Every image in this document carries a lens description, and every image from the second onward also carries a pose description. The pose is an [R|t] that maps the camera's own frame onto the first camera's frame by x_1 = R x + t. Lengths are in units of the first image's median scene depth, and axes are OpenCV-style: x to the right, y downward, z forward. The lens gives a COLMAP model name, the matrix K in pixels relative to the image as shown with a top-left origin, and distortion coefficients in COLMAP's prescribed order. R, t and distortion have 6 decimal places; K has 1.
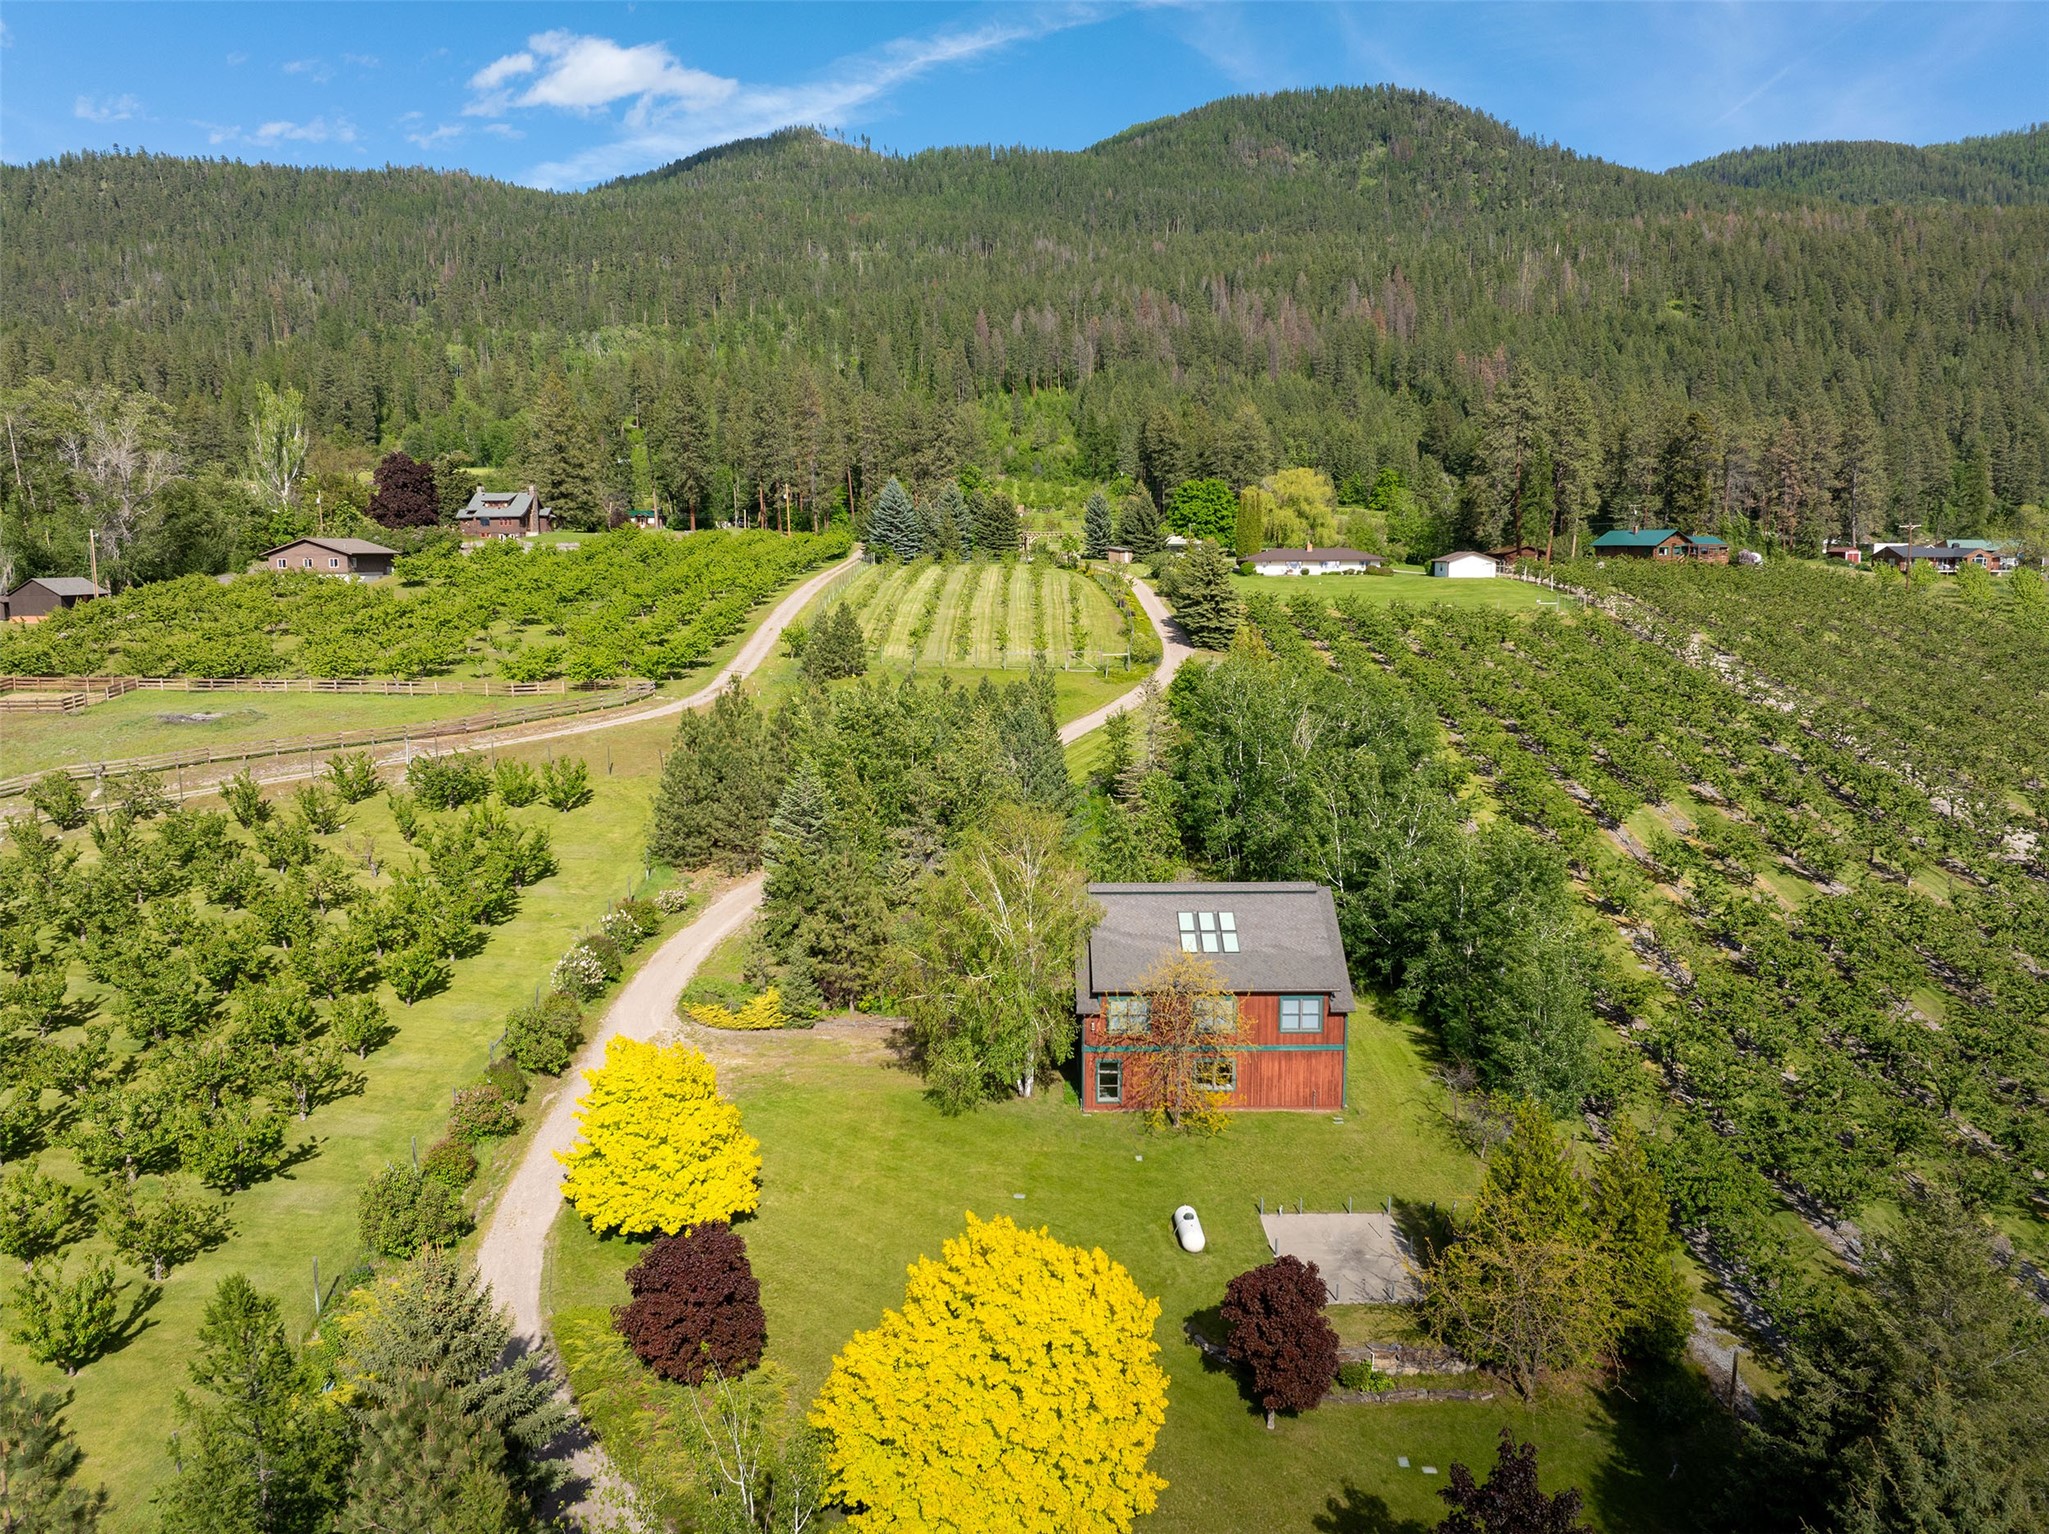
lens RADIAL K [[1417.6, 0, 1012.4], [0, 1417.6, 746.3], [0, 0, 1]] dist [-0.034640, 0.009564]
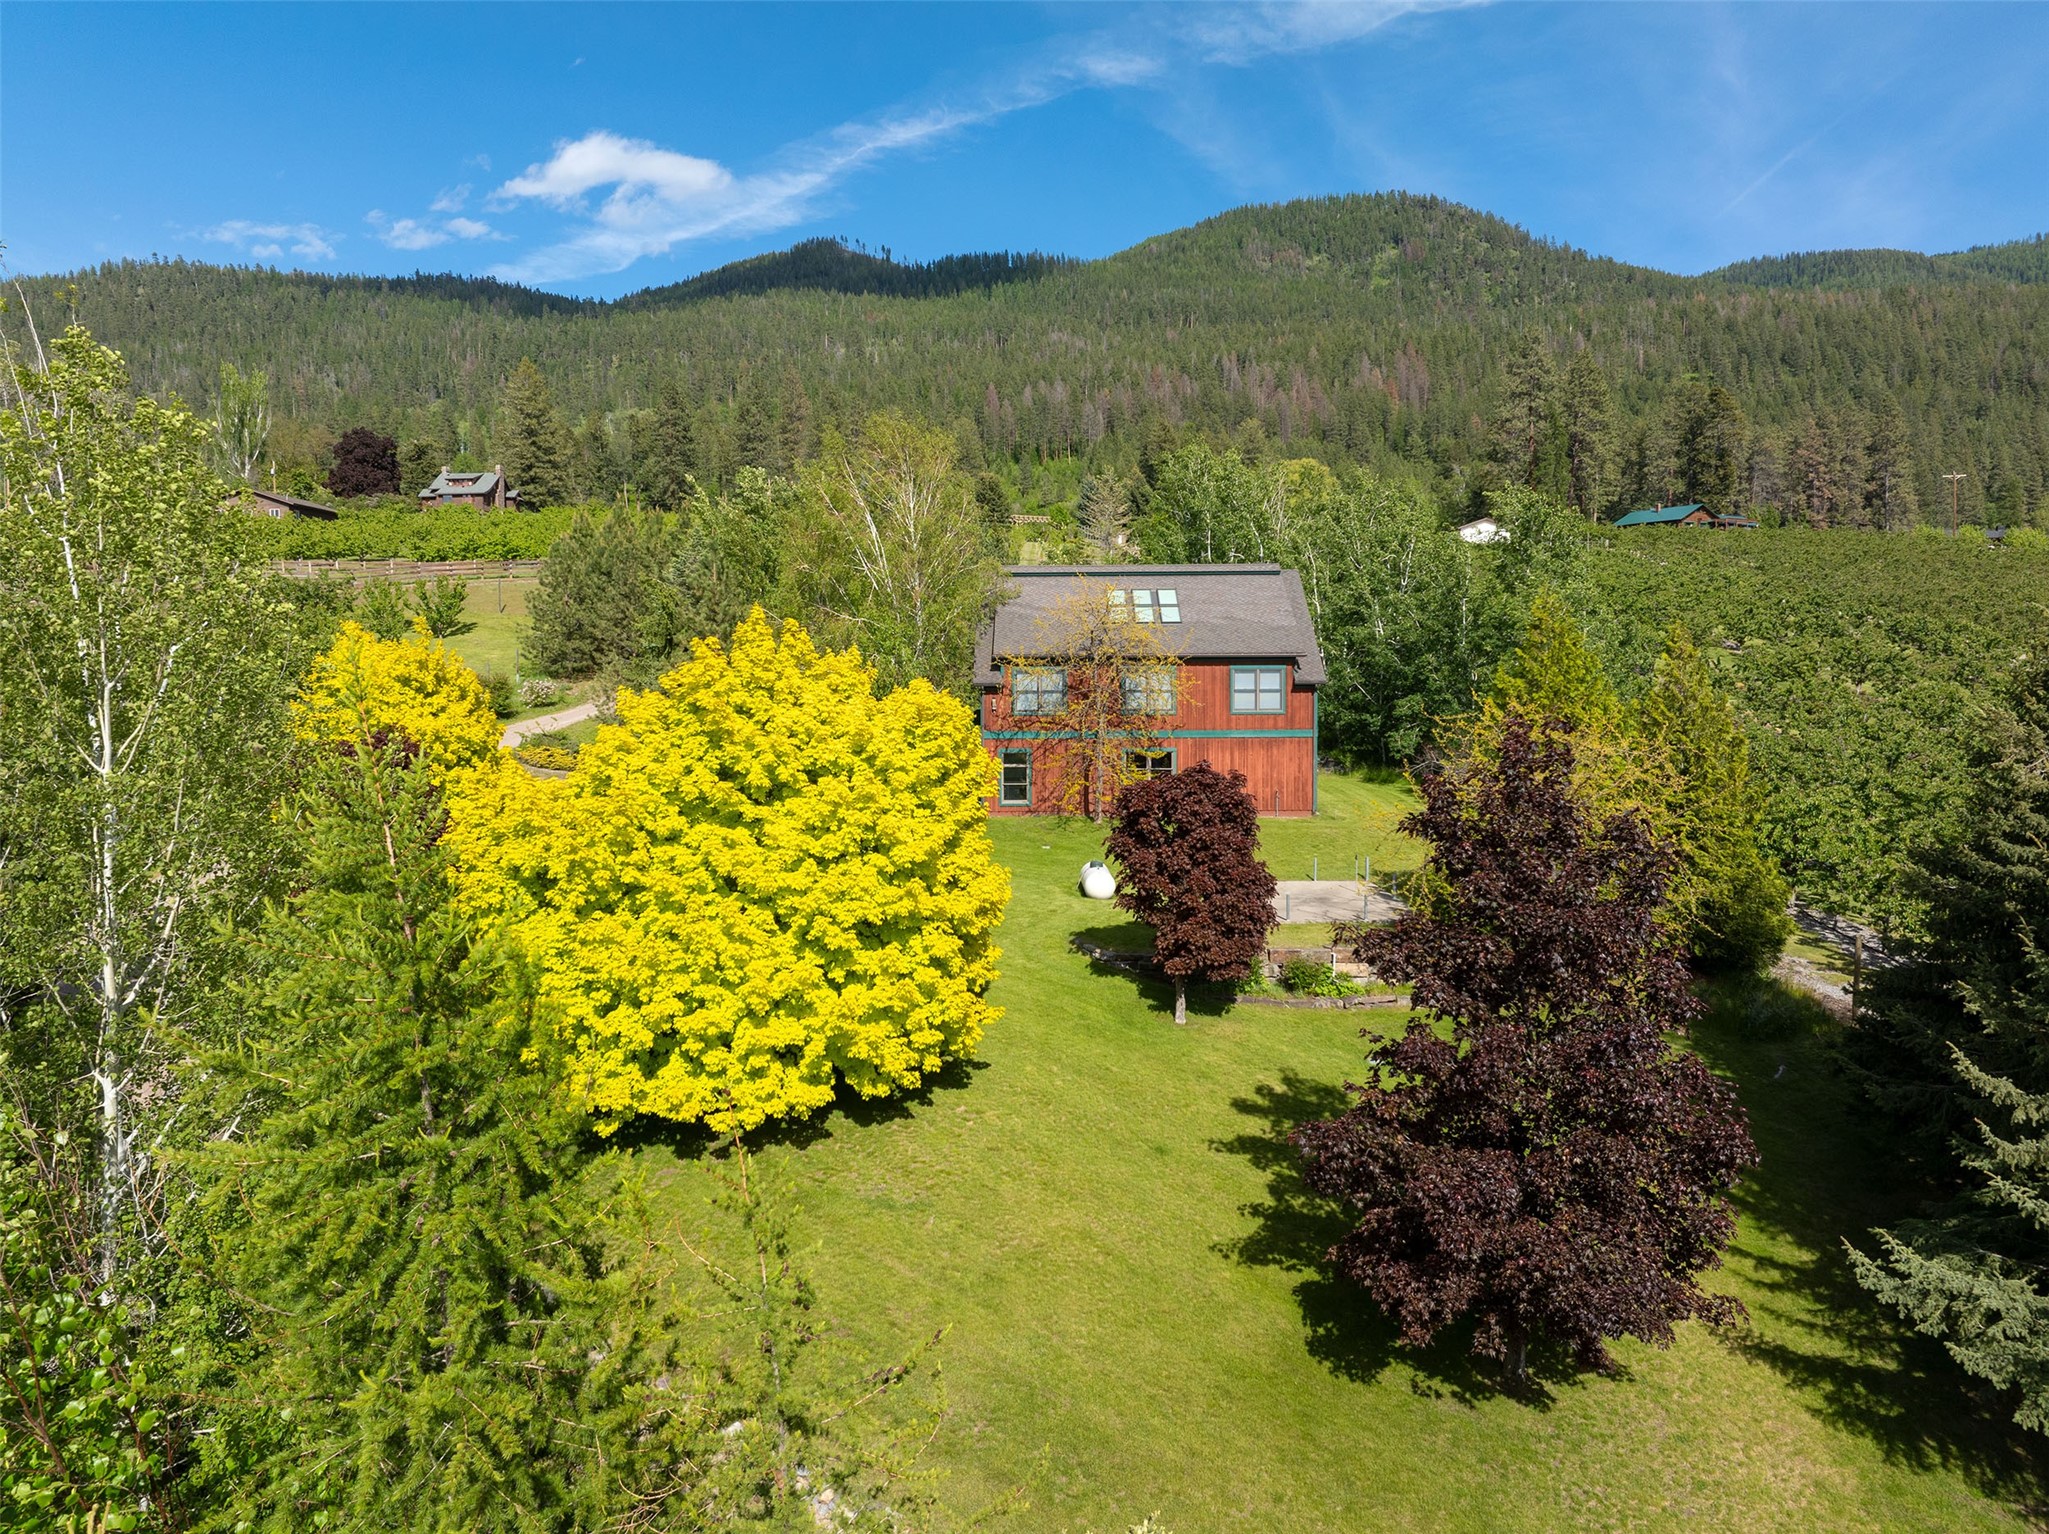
lens RADIAL K [[1417.6, 0, 1014.3], [0, 1417.6, 763.0], [0, 0, 1]] dist [-0.034640, 0.009564]
pose [[0.999899, 0.000407, -0.014200, 0.008527], [-0.001409, 0.997502, -0.070631, 0.030633], [0.014136, 0.070644, 0.997401, 0.022943]]
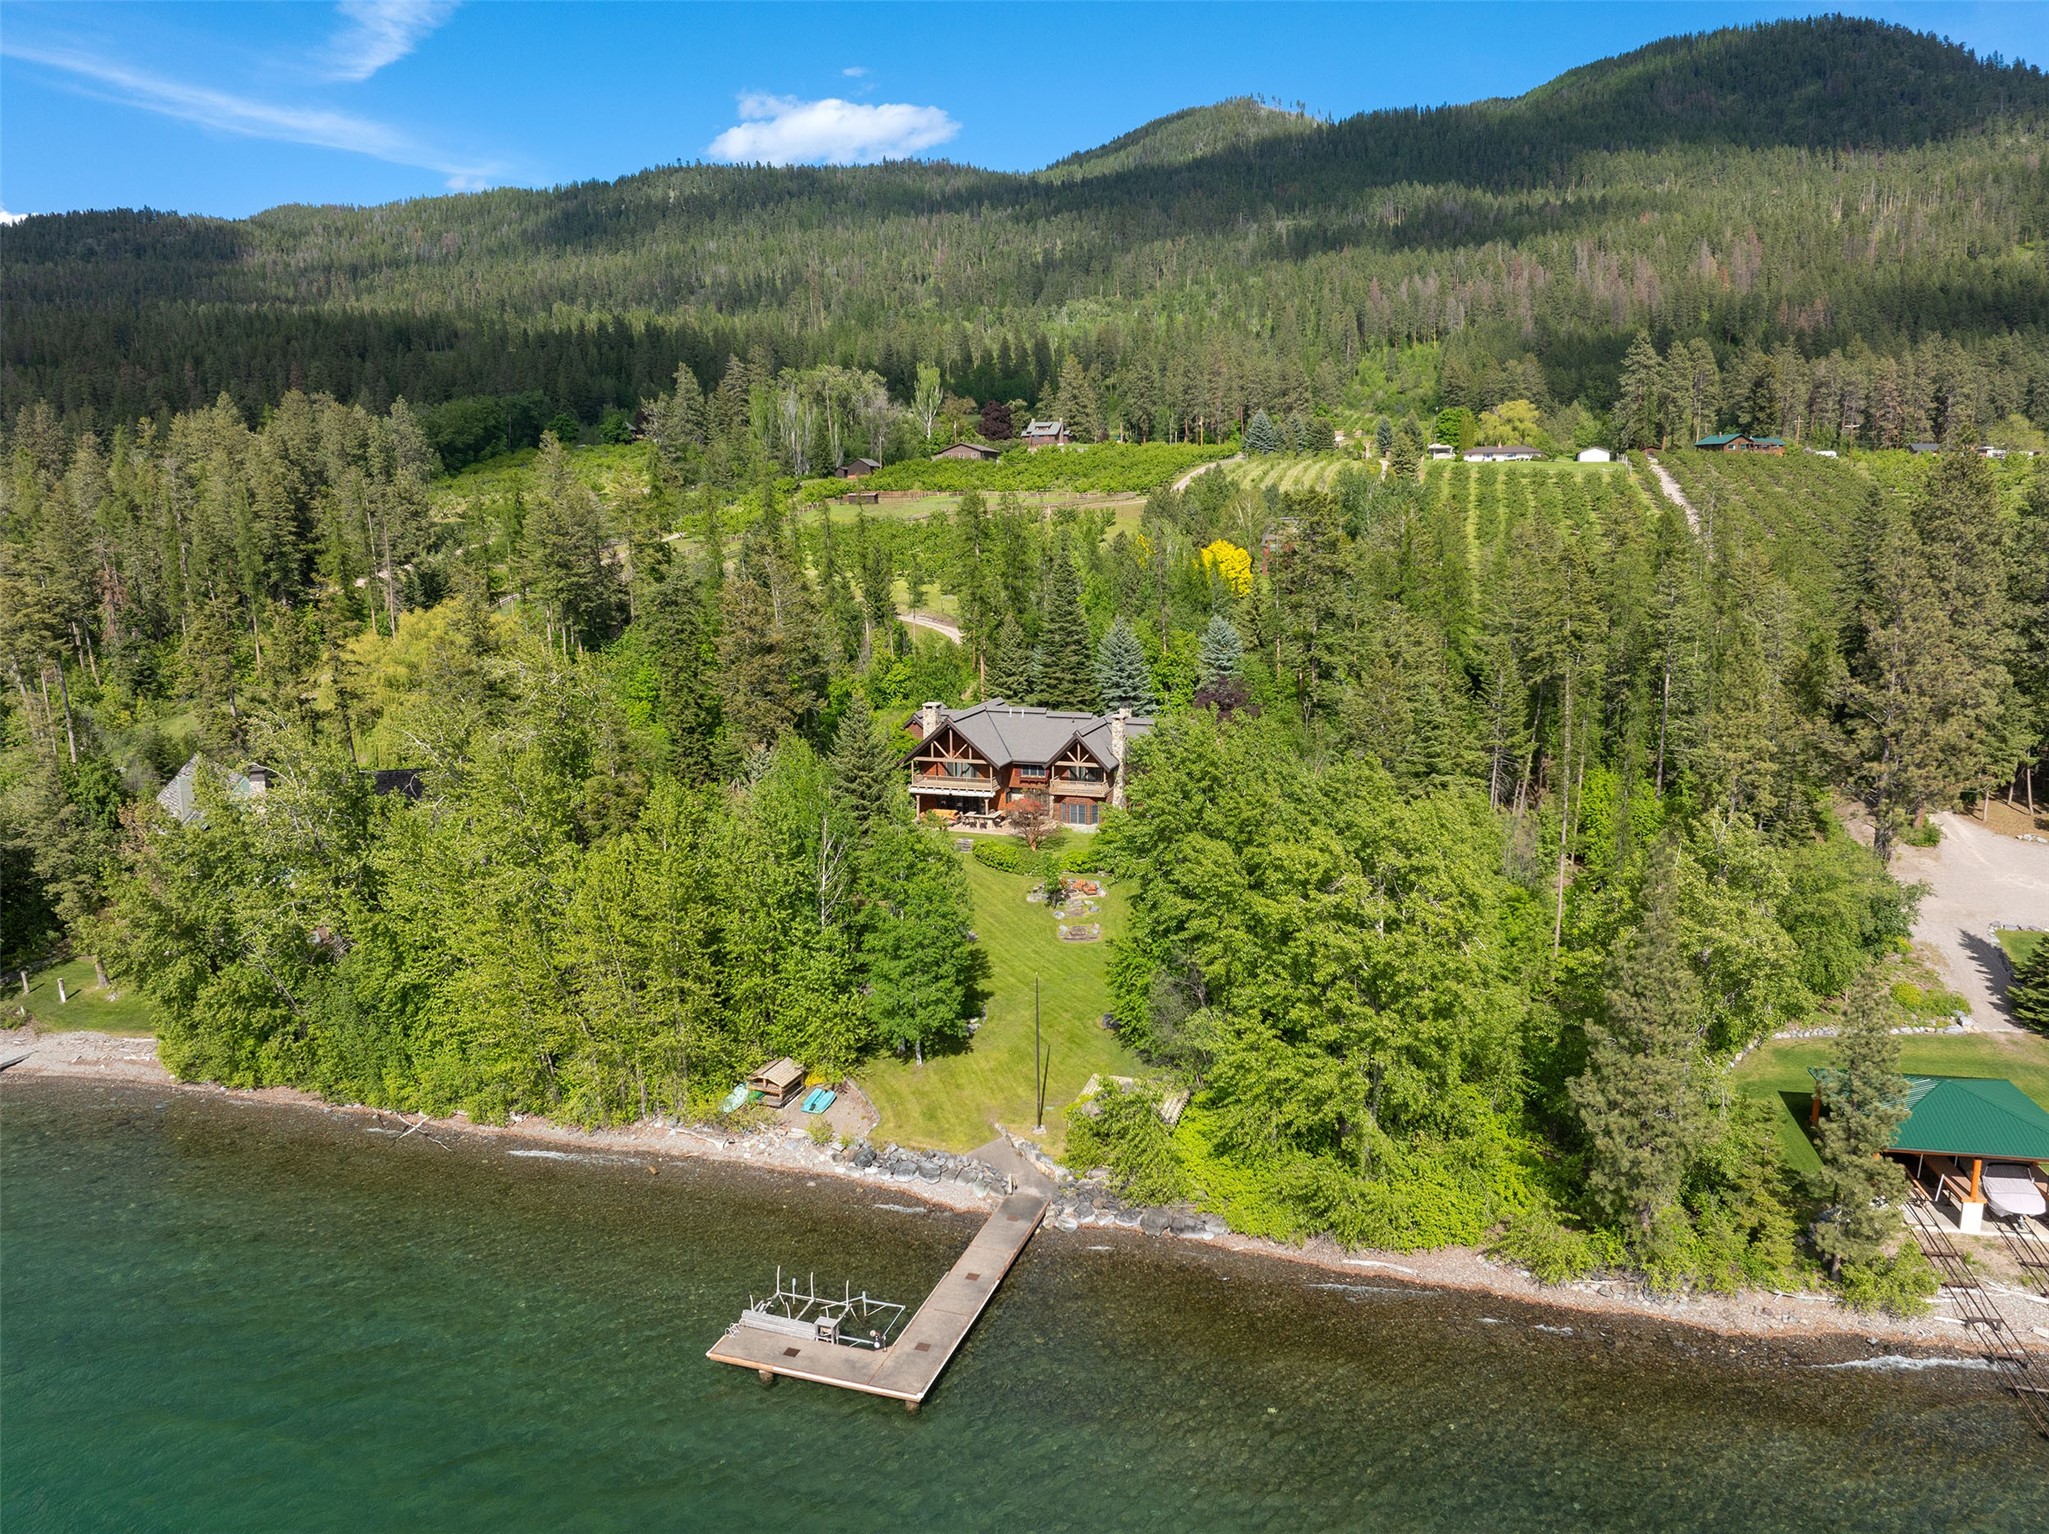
lens RADIAL K [[1417.6, 0, 1015.6], [0, 1417.6, 771.2], [0, 0, 1]] dist [-0.034640, 0.009564]
pose [[0.956749, 0.051579, -0.286307, 0.054168], [-0.037134, 0.997759, 0.055658, 0.061786], [0.288536, -0.042619, 0.956520, -0.282950]]
